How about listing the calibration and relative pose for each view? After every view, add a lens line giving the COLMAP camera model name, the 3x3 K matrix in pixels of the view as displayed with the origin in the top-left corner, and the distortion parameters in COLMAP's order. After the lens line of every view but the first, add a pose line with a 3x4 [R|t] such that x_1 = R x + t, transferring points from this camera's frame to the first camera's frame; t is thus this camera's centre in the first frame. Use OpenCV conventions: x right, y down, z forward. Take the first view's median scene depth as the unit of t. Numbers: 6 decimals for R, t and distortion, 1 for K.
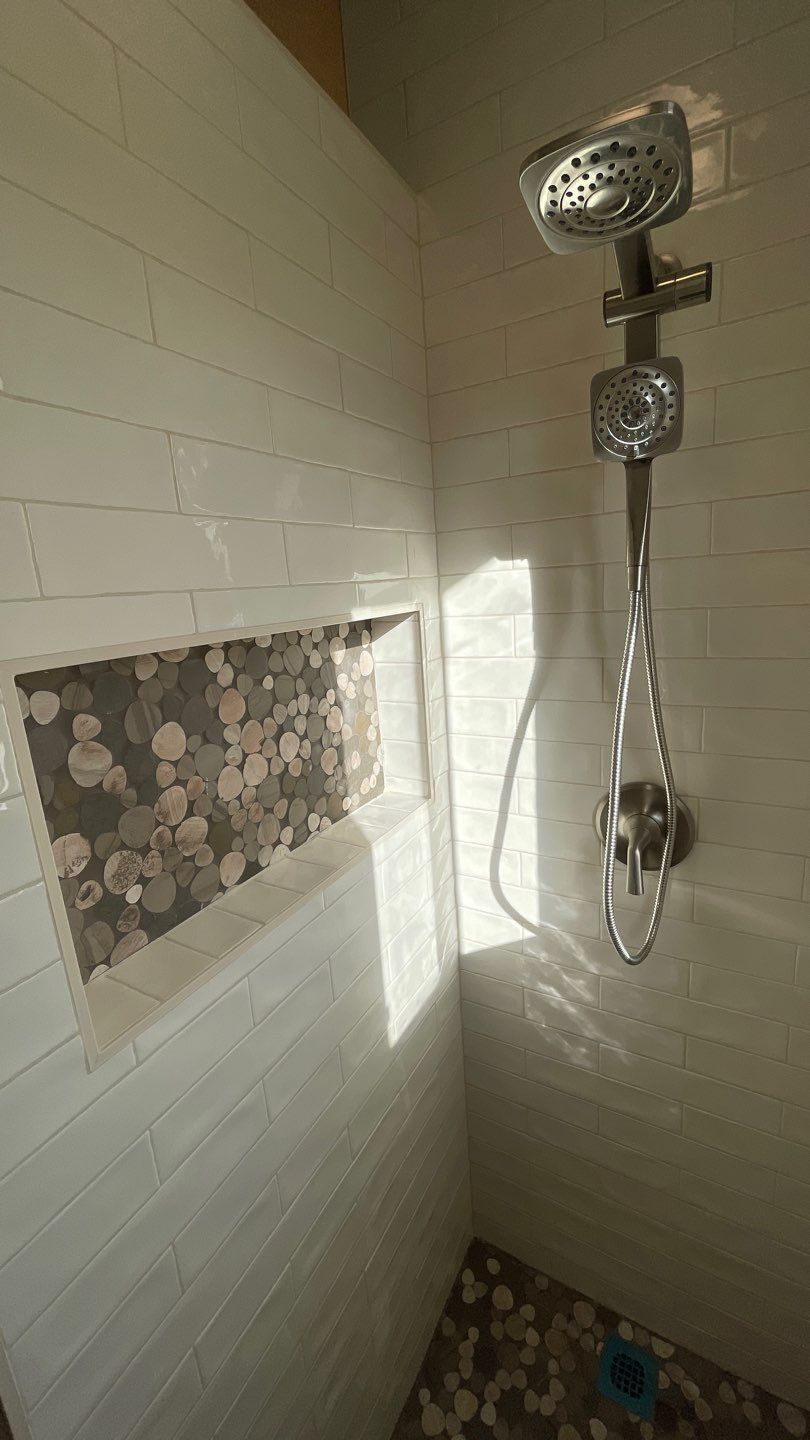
lens RADIAL K [[588.8, 0, 406.3], [0, 588.8, 722.1], [0, 0, 1]] dist [0.001542, -0.000086]
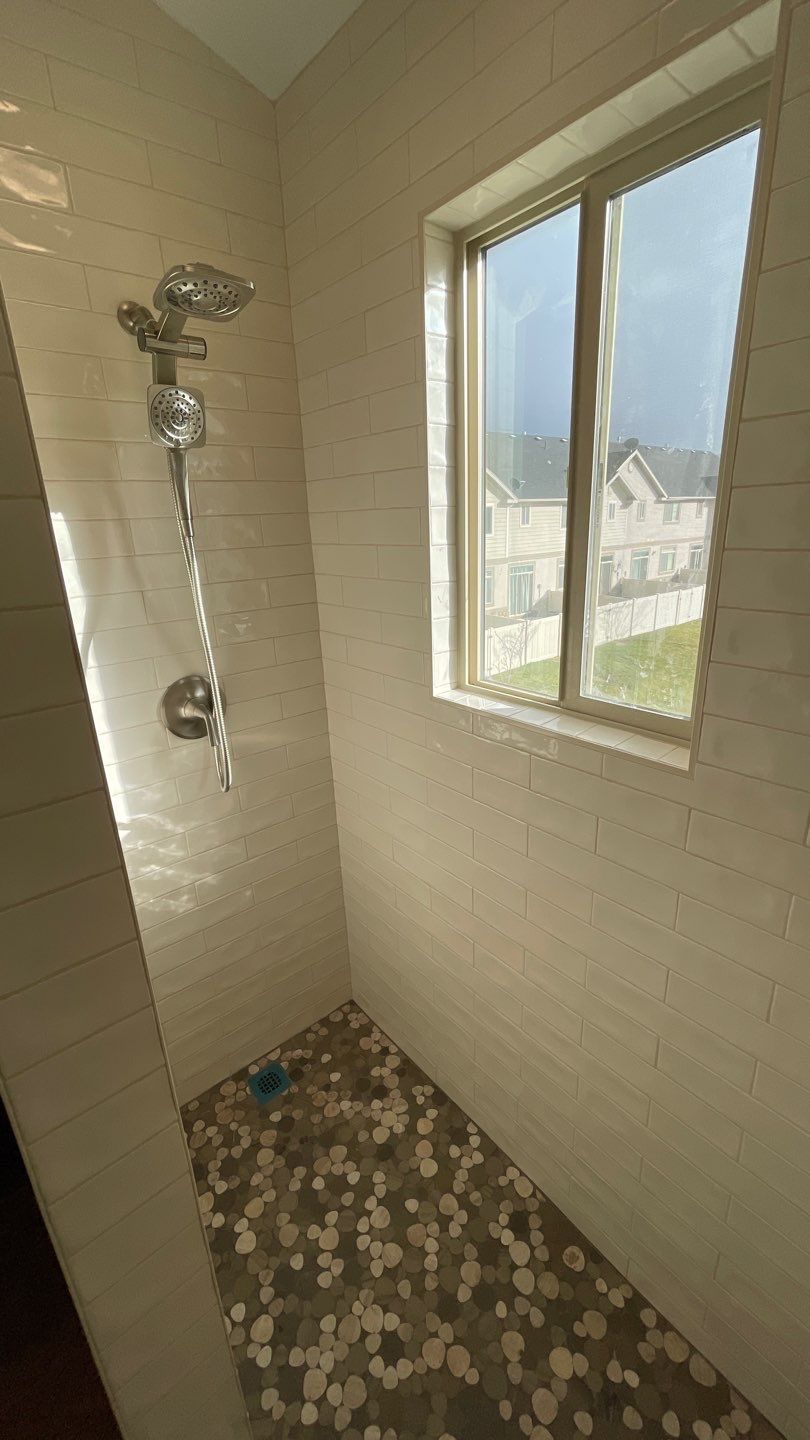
lens RADIAL K [[588.8, 0, 408.1], [0, 588.8, 715.1], [0, 0, 1]] dist [0.001542, -0.000086]
pose [[0.365457, -0.253956, 0.895515, -0.602813], [0.229630, 0.956926, 0.177660, 0.052275], [-0.902060, 0.140710, 0.408031, -0.039170]]
